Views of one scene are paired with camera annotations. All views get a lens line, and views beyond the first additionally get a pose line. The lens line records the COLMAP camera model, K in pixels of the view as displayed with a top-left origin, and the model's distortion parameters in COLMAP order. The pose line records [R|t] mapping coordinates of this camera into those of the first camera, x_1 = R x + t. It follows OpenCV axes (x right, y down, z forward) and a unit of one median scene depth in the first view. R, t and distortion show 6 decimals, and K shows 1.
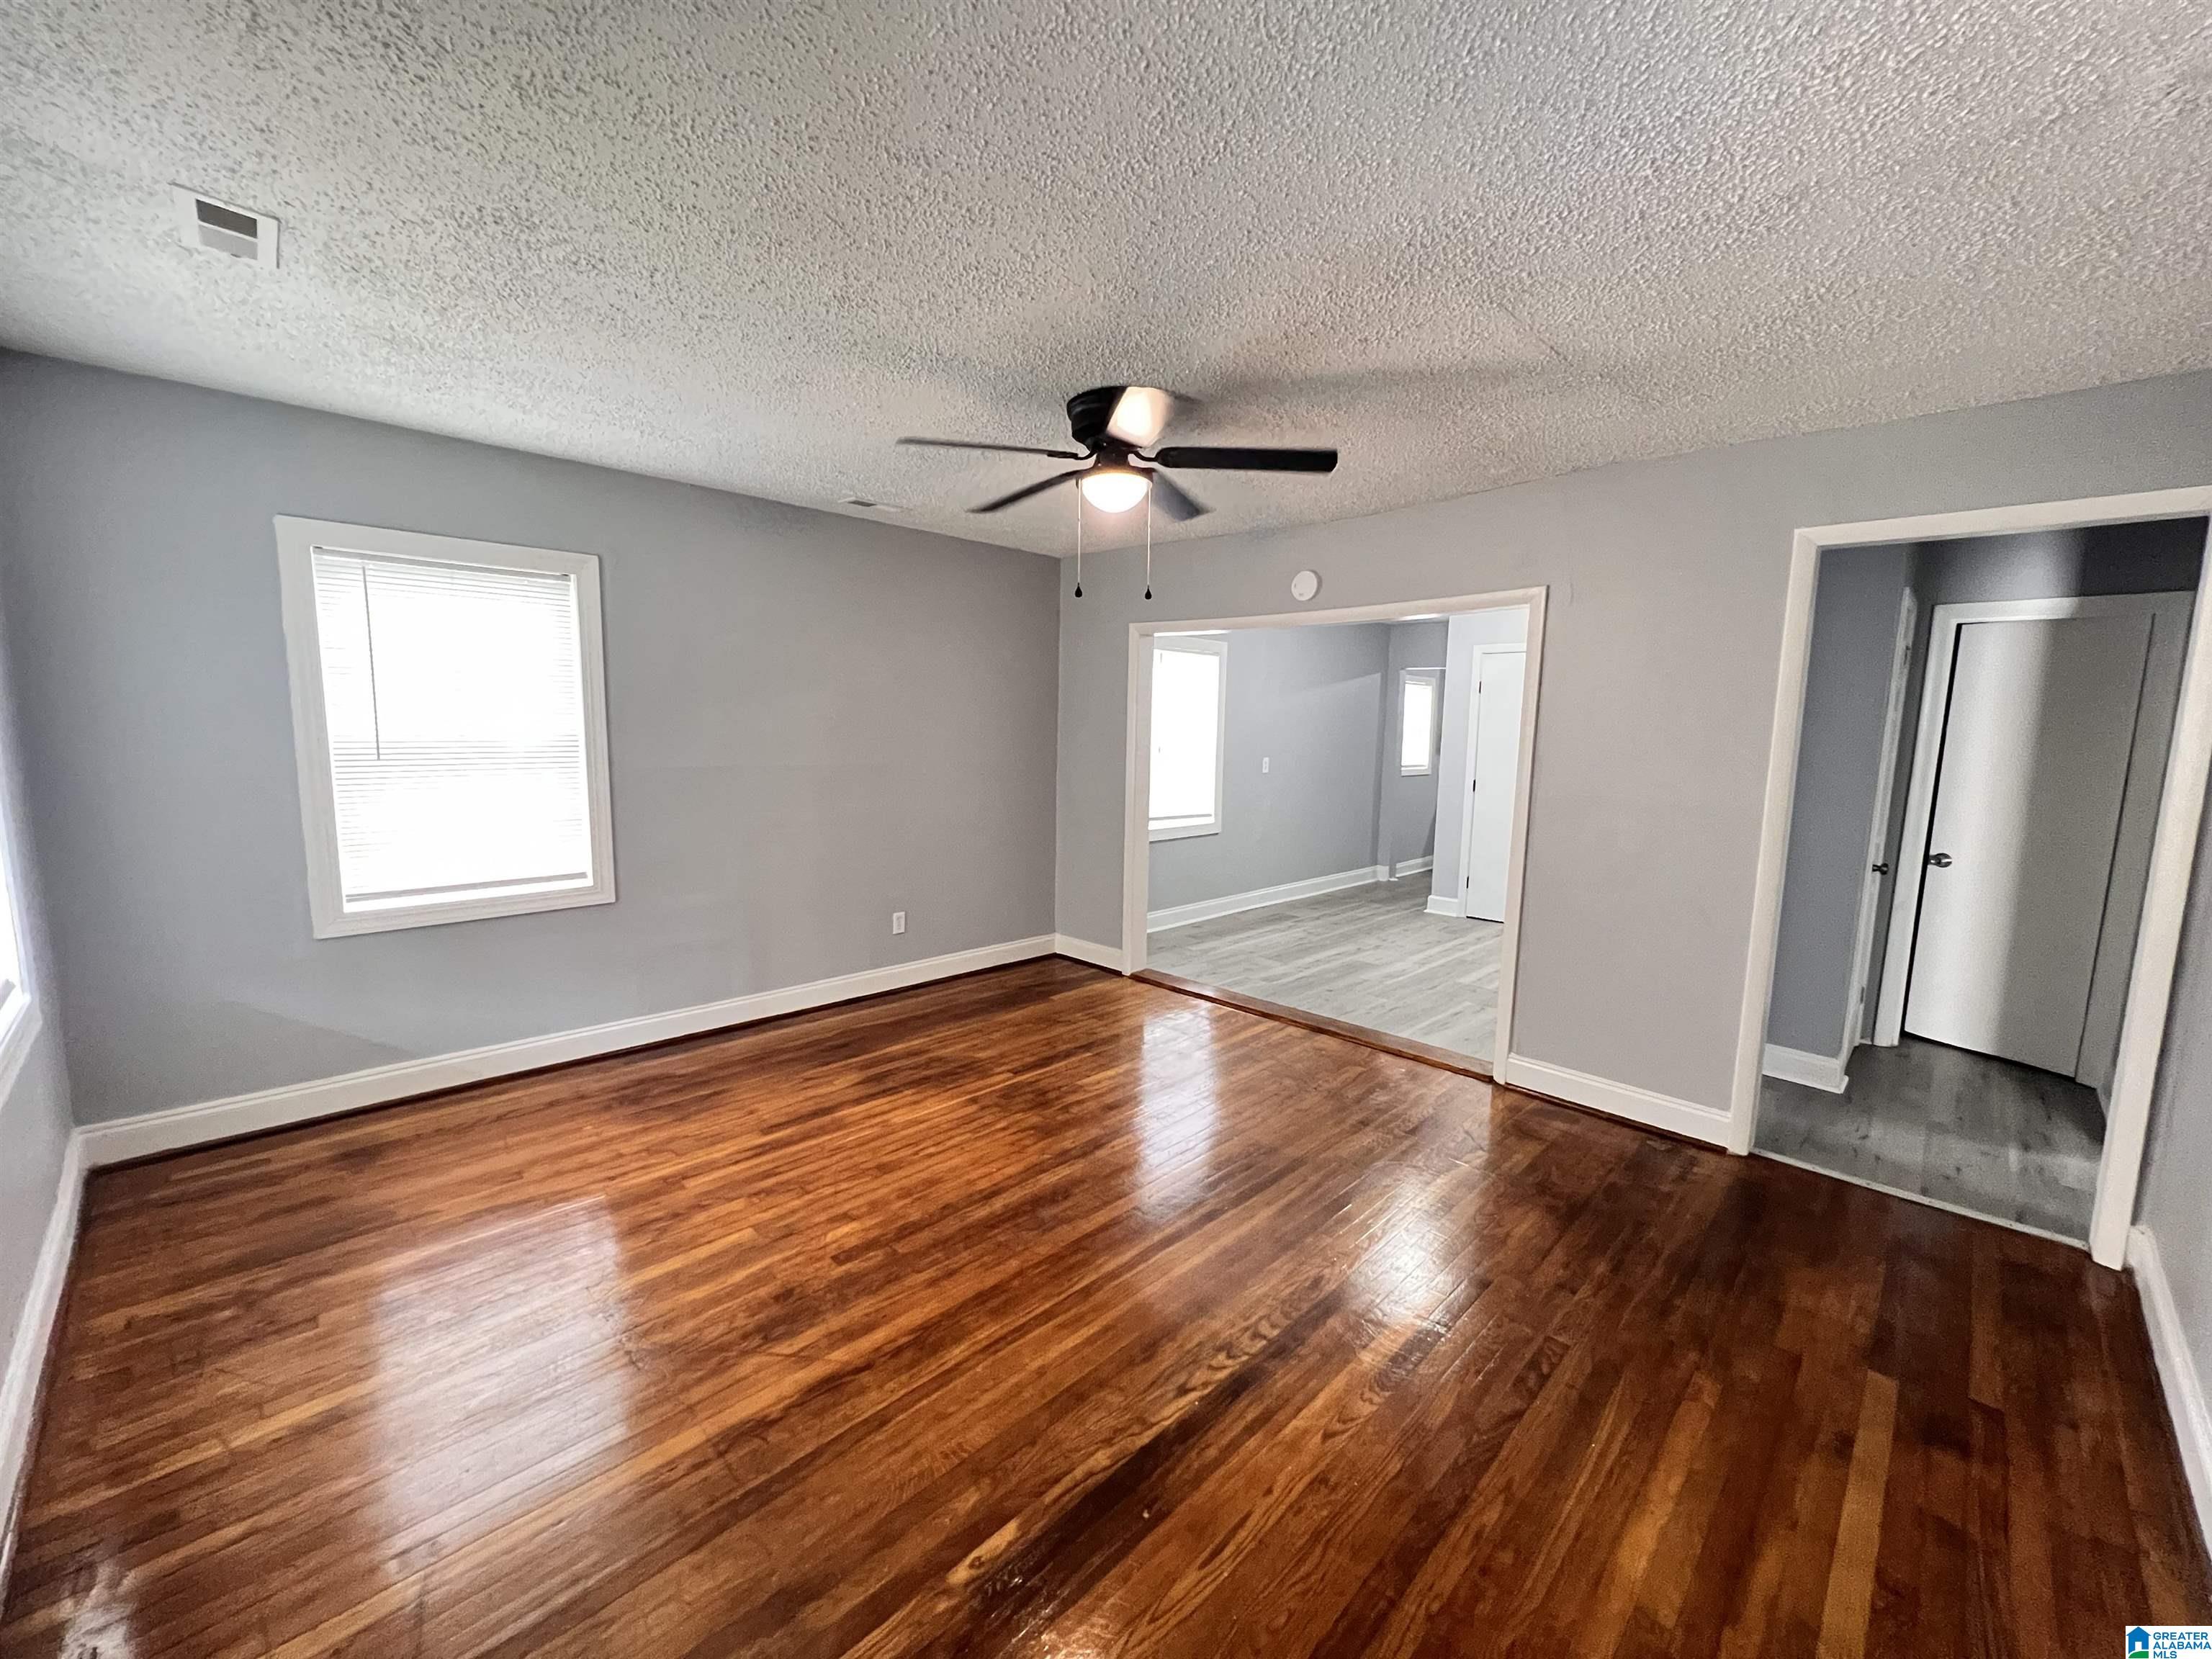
lens RADIAL K [[888.4, 0, 1106.0], [0, 888.4, 829.5], [0, 0, 1]] dist [-0.004054, 0.000641]
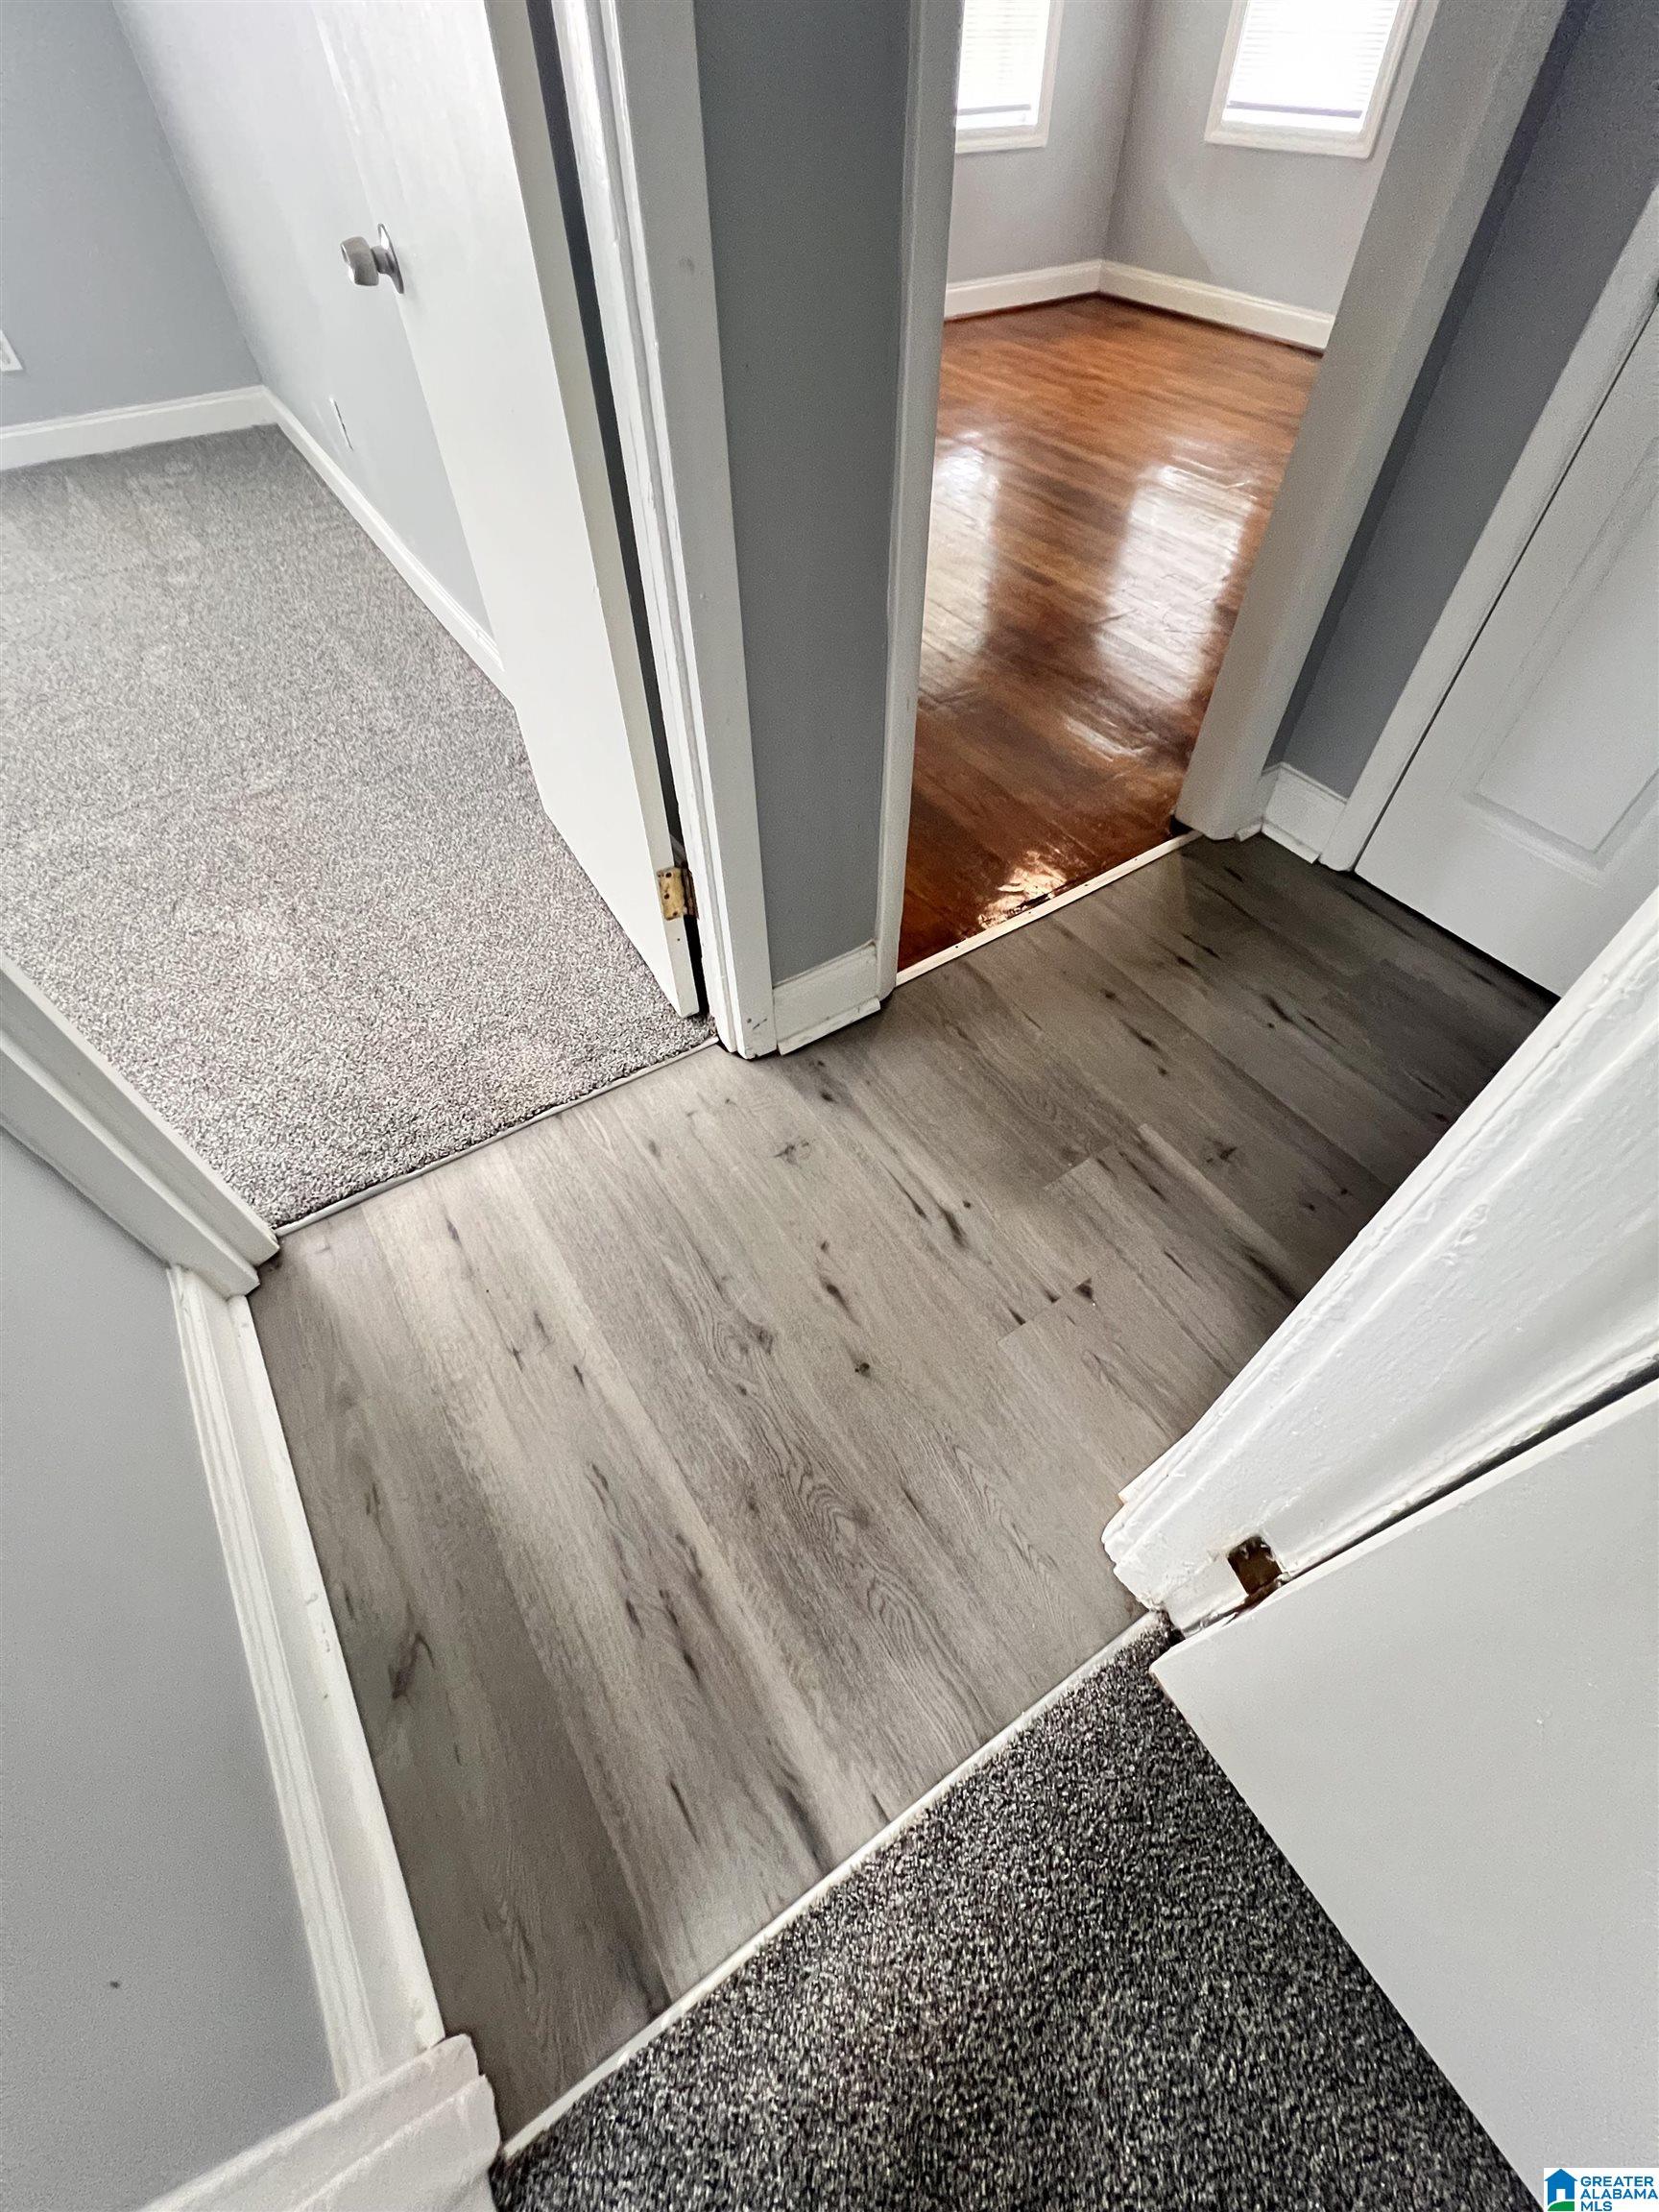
lens RADIAL K [[902.9, 0, 832.9], [0, 902.9, 1109.3], [0, 0, 1]] dist [-0.000354, 0.000296]
pose [[-0.218103, 0.750606, -0.623716, 1.330047], [-0.116813, 0.614429, 0.780277, 0.012815], [0.968910, 0.243039, -0.046328, 0.837410]]
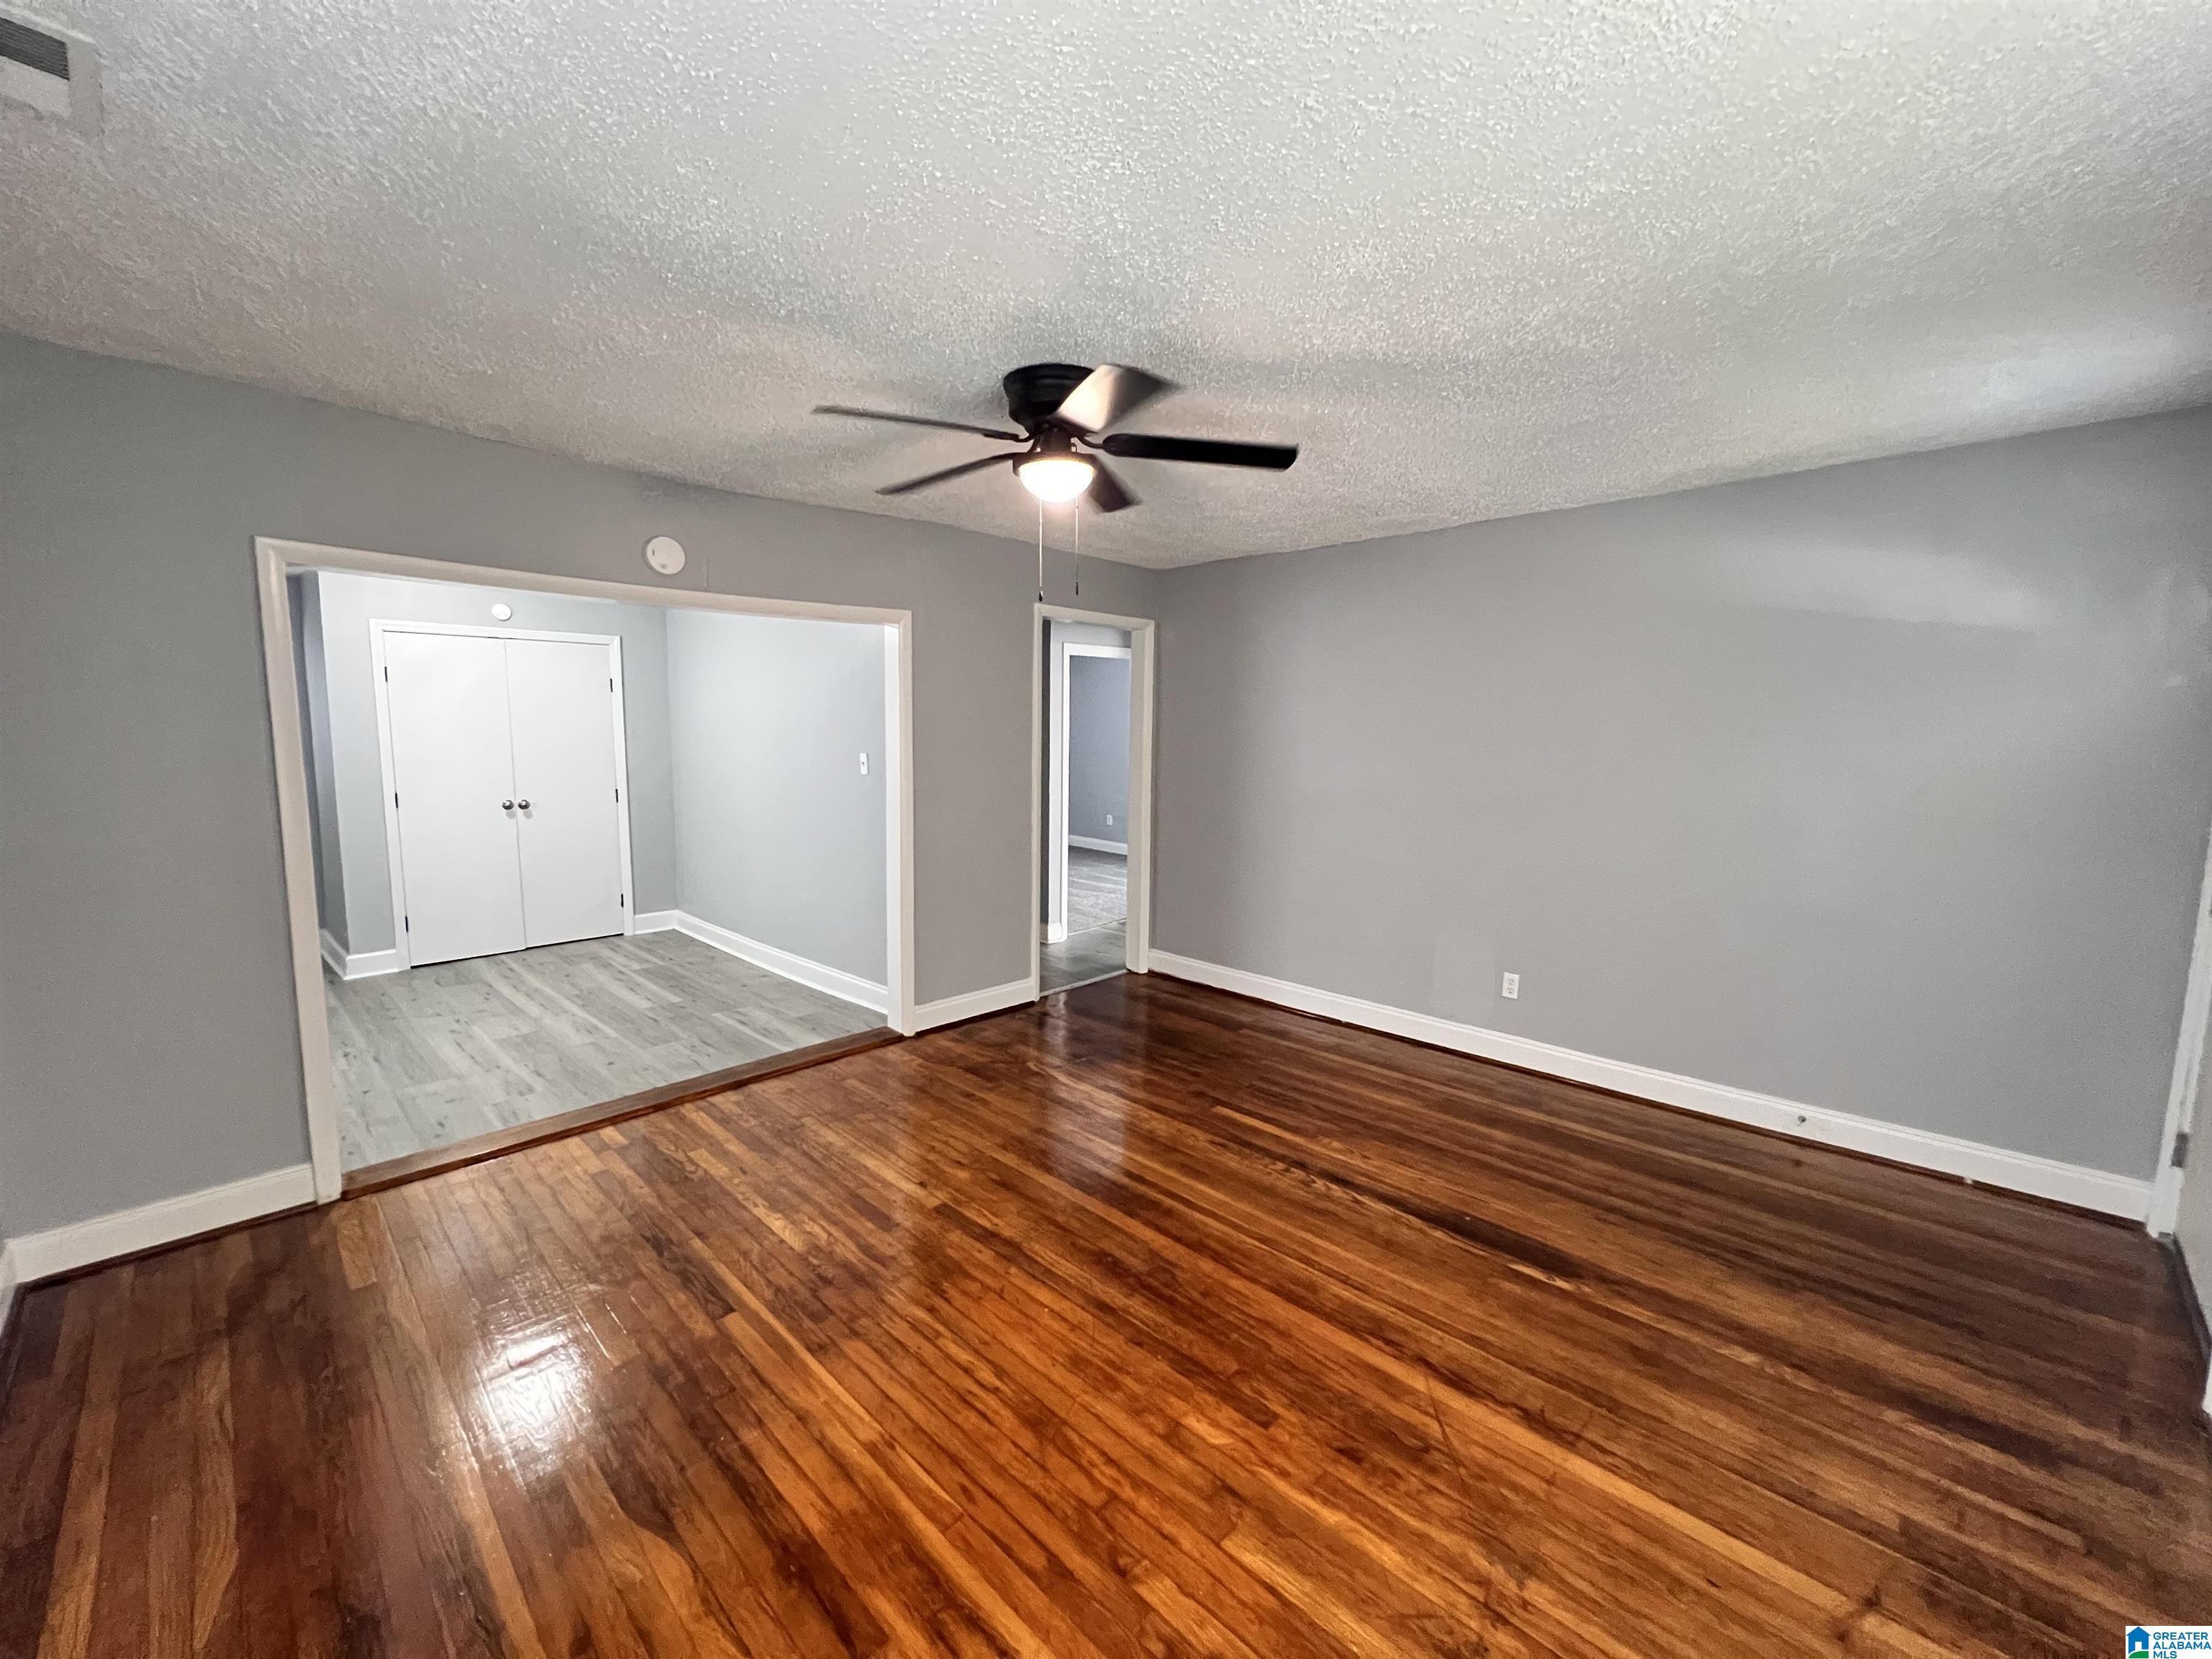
lens RADIAL K [[886.3, 0, 1100.8], [0, 886.3, 828.2], [0, 0, 1]] dist [-0.000566, 0.000158]
pose [[-0.001745, -0.130843, 0.991402, -0.782680], [0.114573, 0.984848, 0.130180, -0.121340], [-0.993413, 0.113815, 0.013272, 0.827775]]
